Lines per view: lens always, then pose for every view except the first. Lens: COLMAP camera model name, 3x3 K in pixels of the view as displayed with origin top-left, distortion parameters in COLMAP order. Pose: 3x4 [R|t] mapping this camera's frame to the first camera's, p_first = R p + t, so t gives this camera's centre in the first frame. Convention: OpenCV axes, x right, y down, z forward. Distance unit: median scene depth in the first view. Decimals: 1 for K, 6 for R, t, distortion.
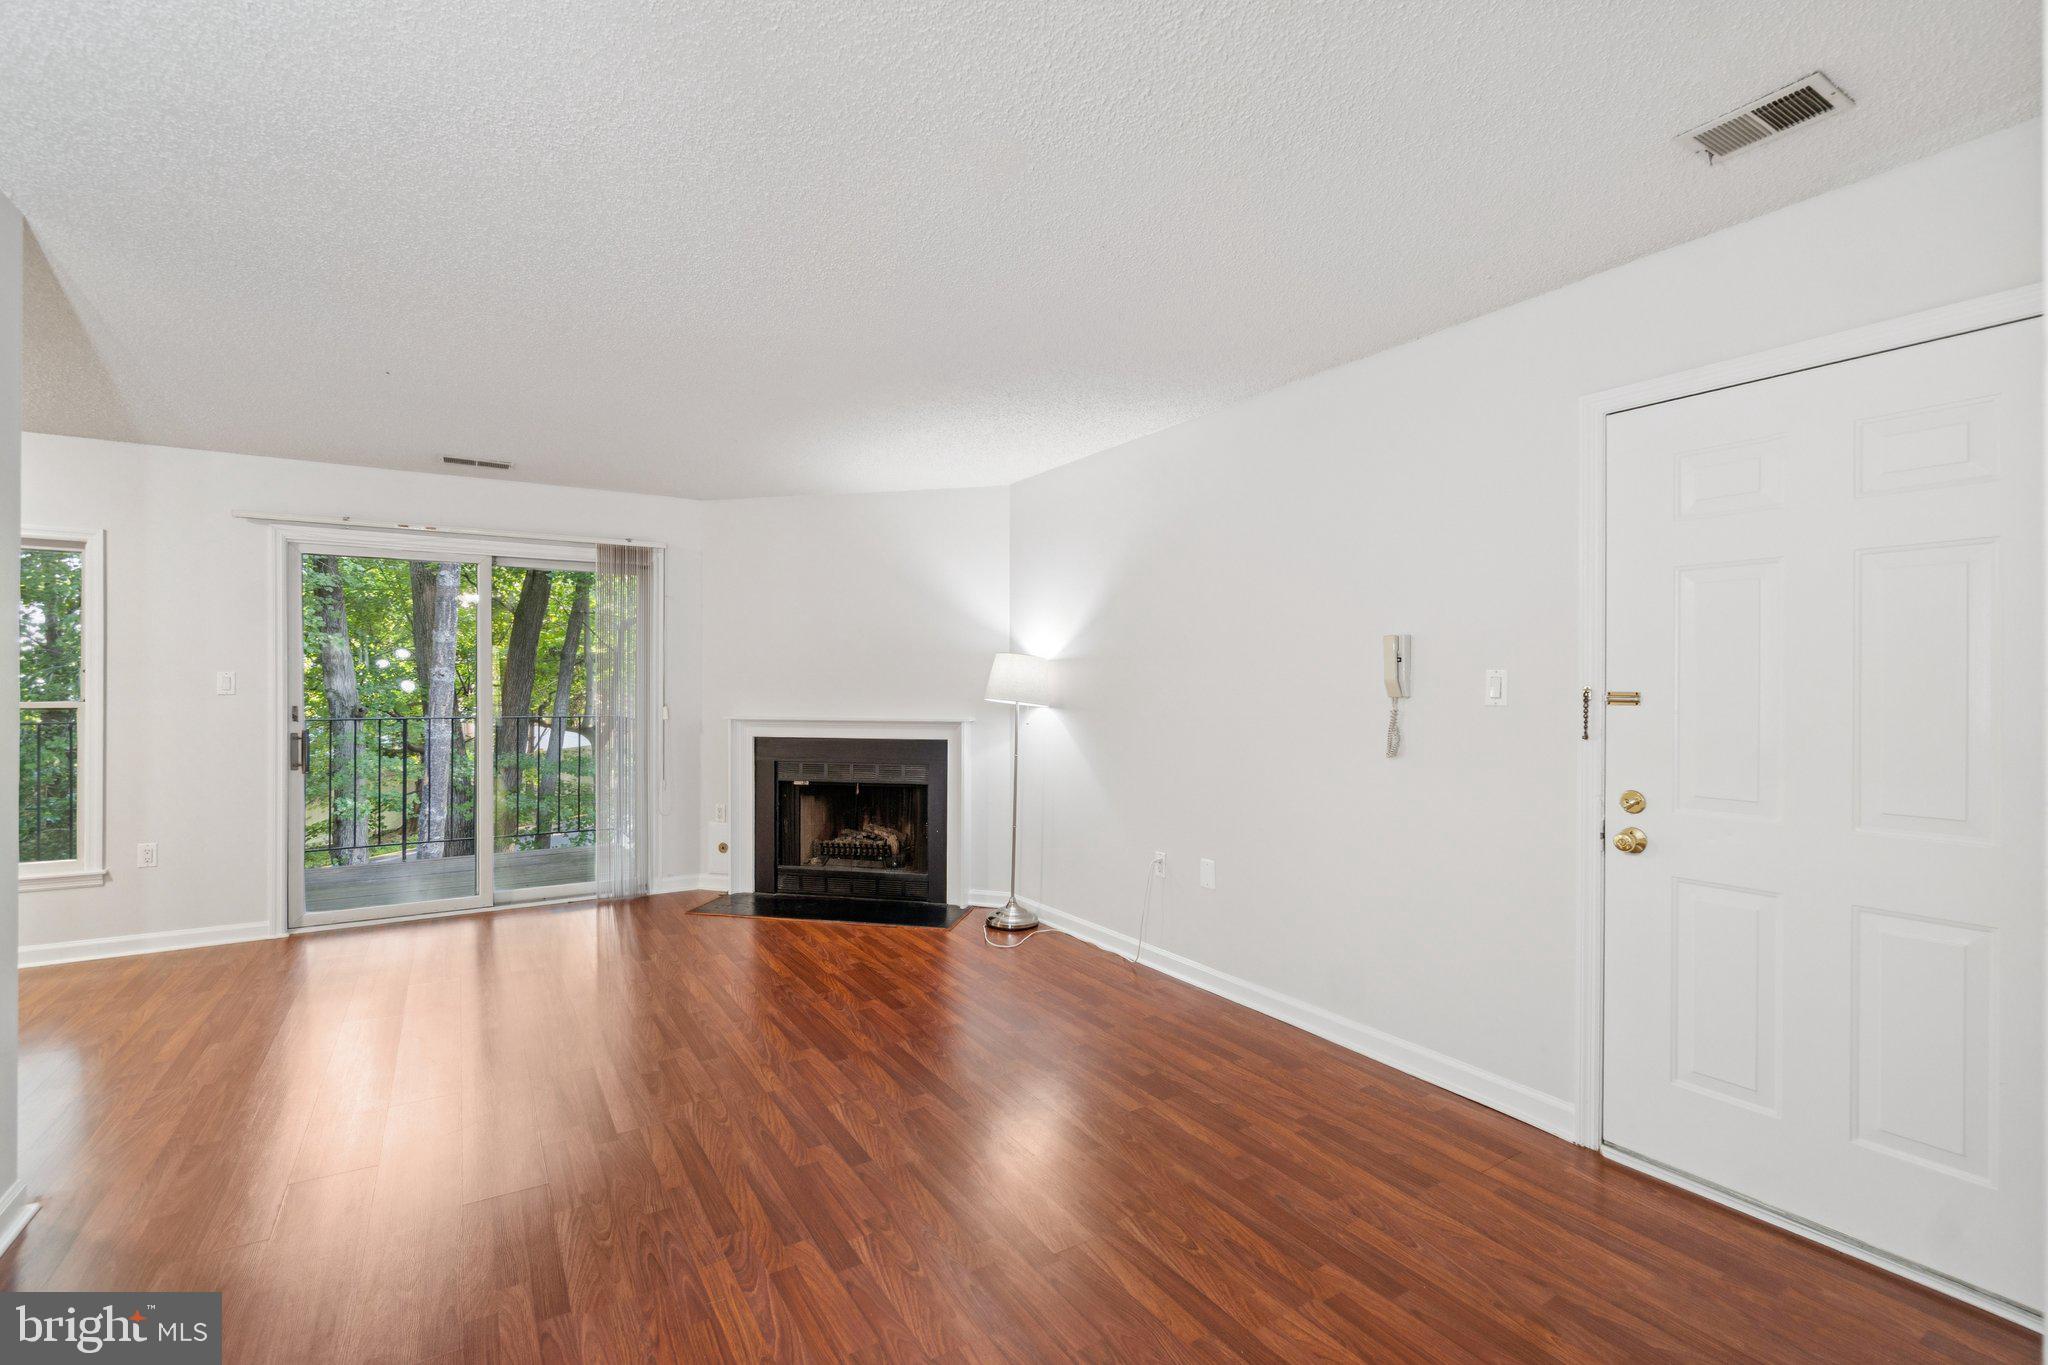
lens RADIAL K [[911.9, 0, 994.6], [0, 911.9, 656.7], [0, 0, 1]] dist [0.016684, -0.000077]
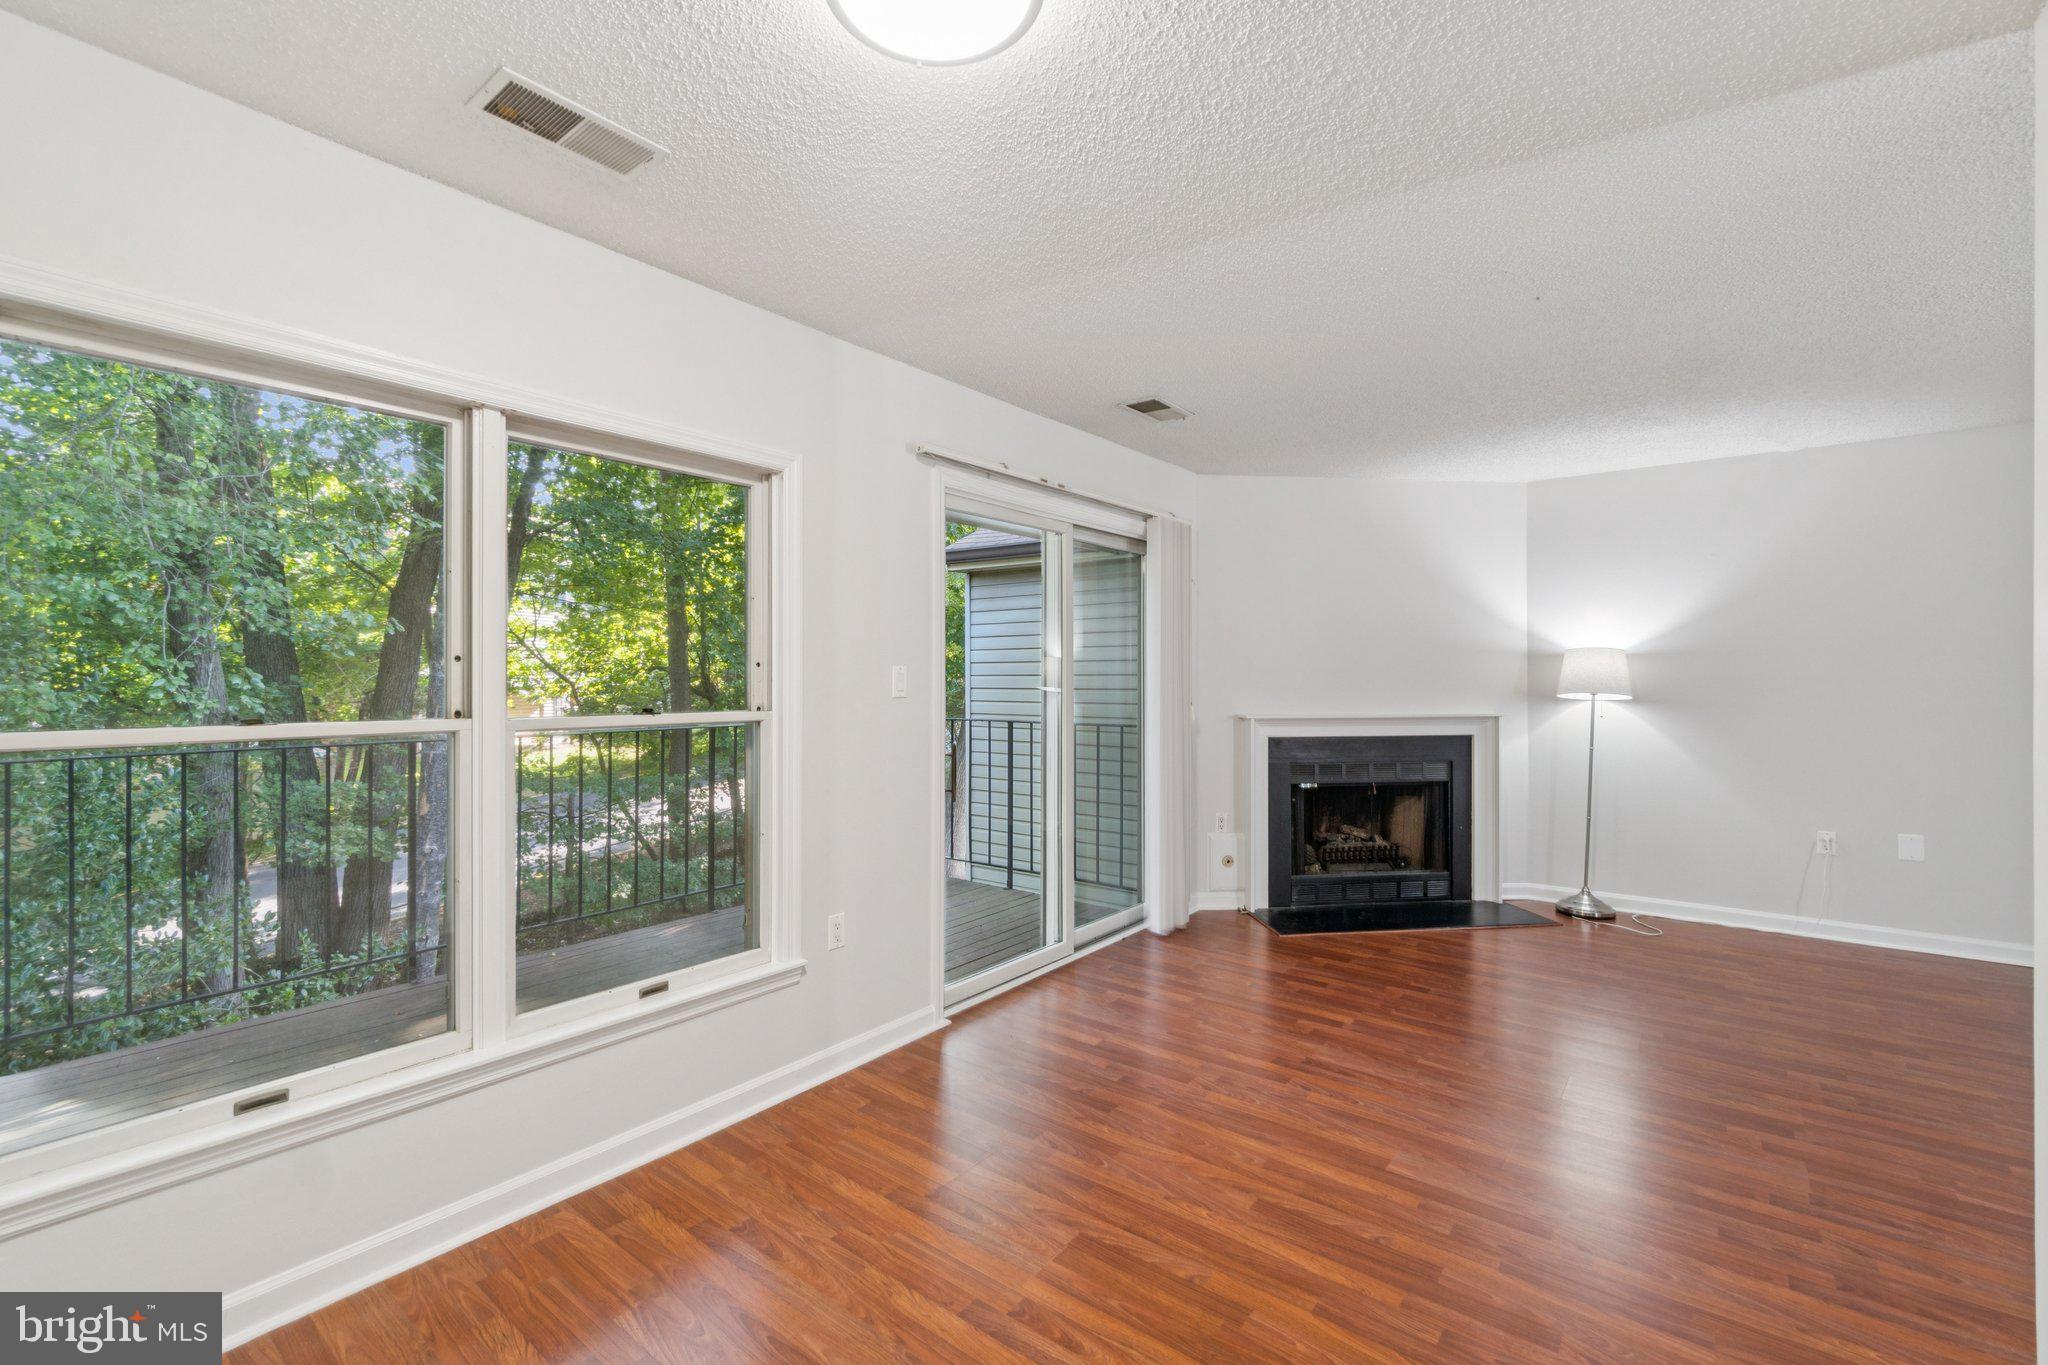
lens RADIAL K [[890.5, 0, 1015.2], [0, 890.5, 669.9], [0, 0, 1]] dist [-0.002988, 0.000395]
pose [[0.932152, -0.001366, 0.362065, -0.874484], [-0.006271, 0.999782, 0.019916, 0.004421], [-0.362013, -0.020835, 0.931940, 0.284993]]
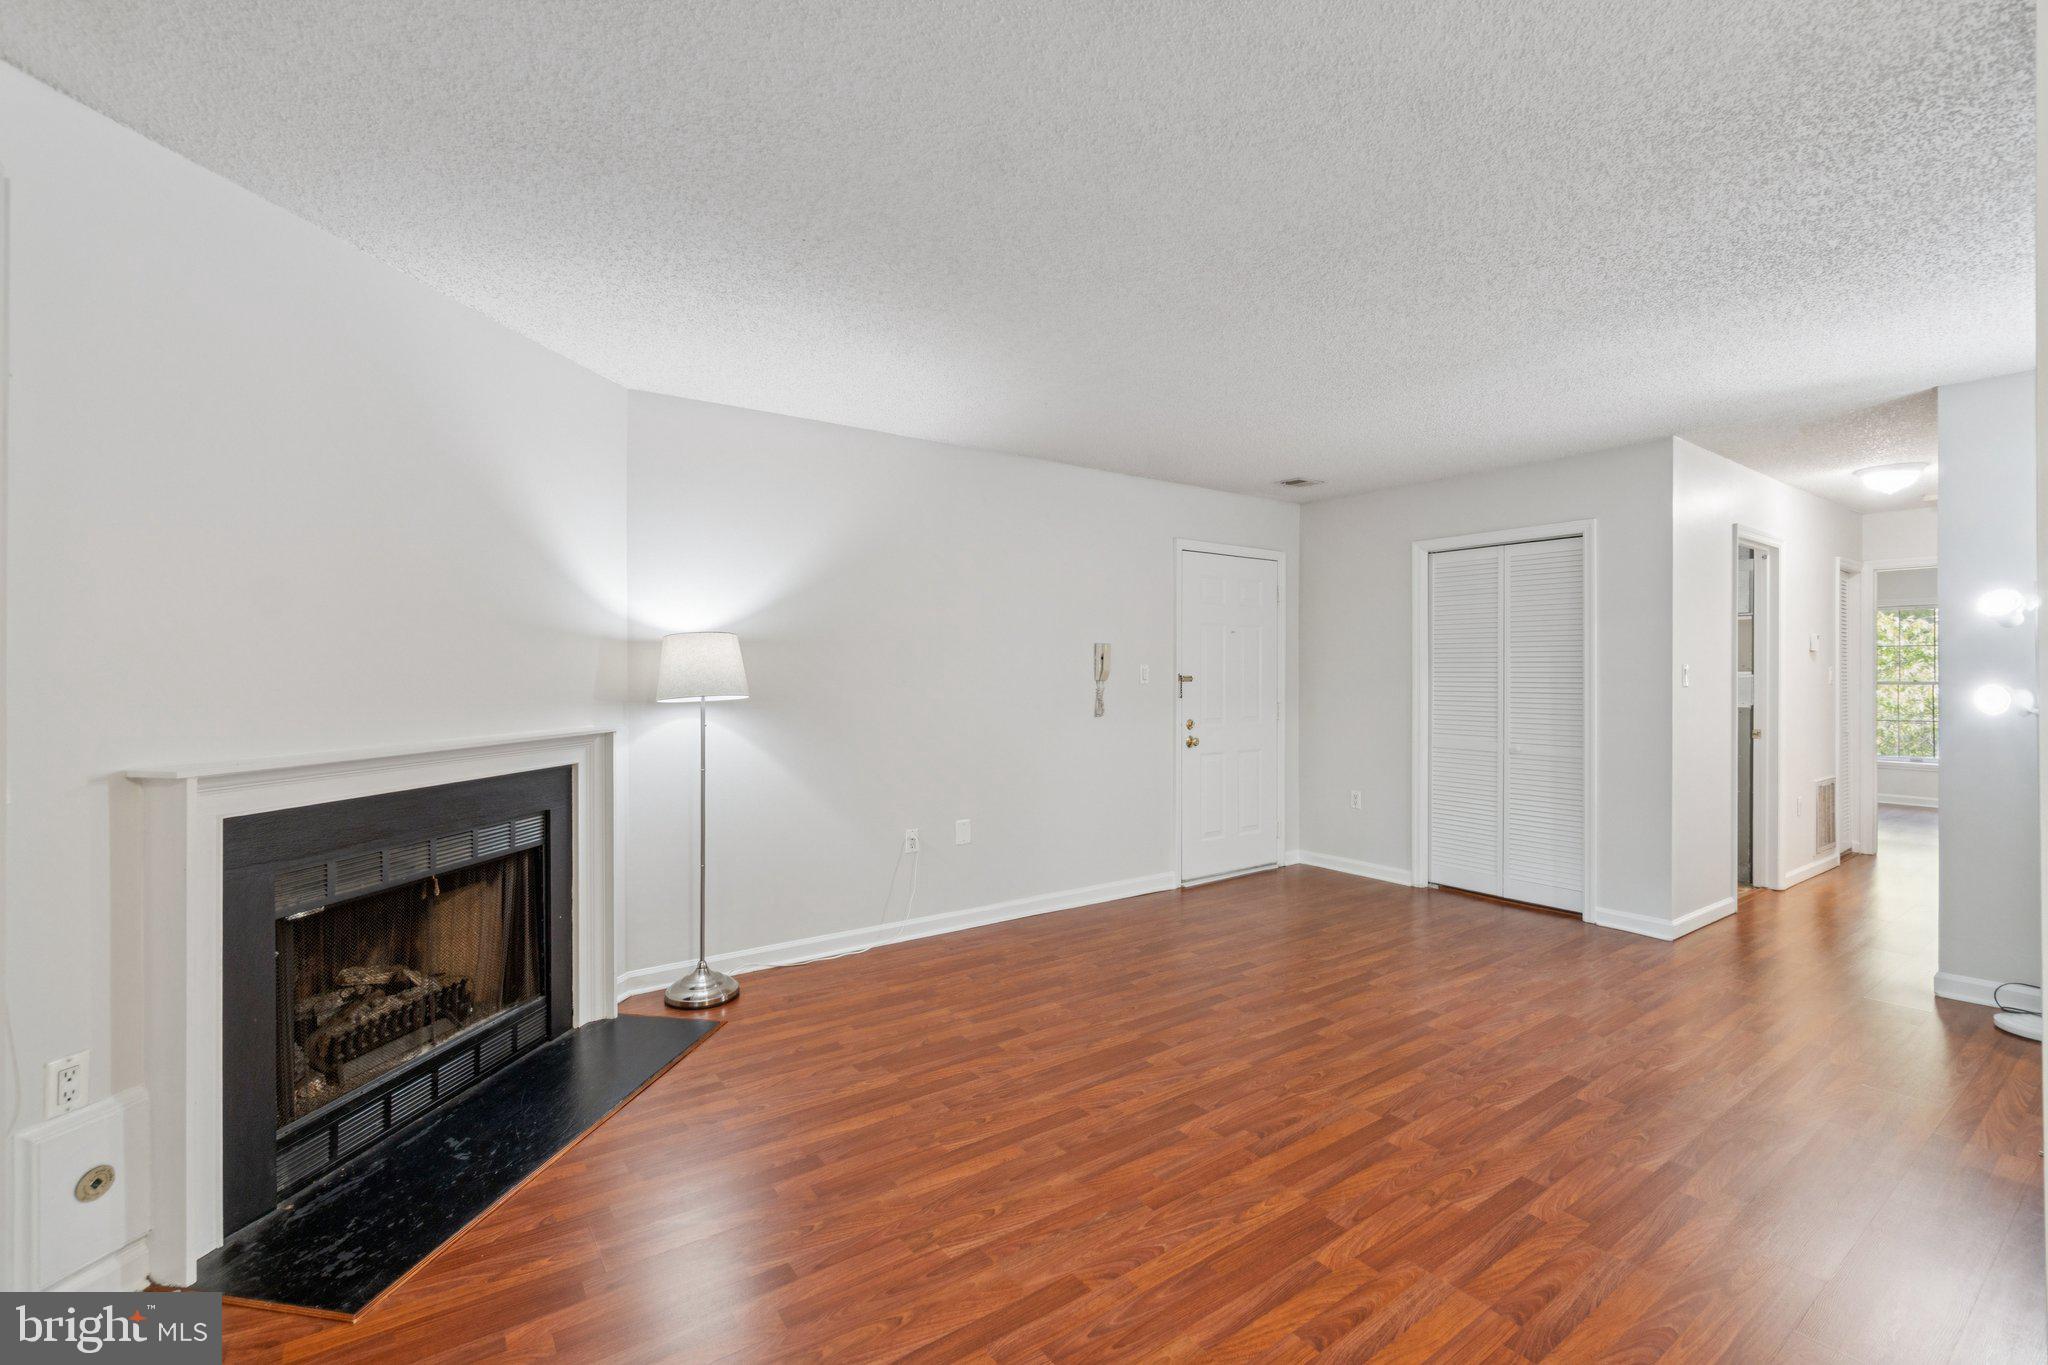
lens RADIAL K [[896.8, 0, 1020.8], [0, 896.8, 671.6], [0, 0, 1]] dist [-0.012415, 0.000061]
pose [[-0.091551, -0.000529, 0.995800, -0.690117], [-0.028172, 0.999601, -0.002059, 0.021289], [-0.995402, -0.028242, -0.091529, 0.765631]]
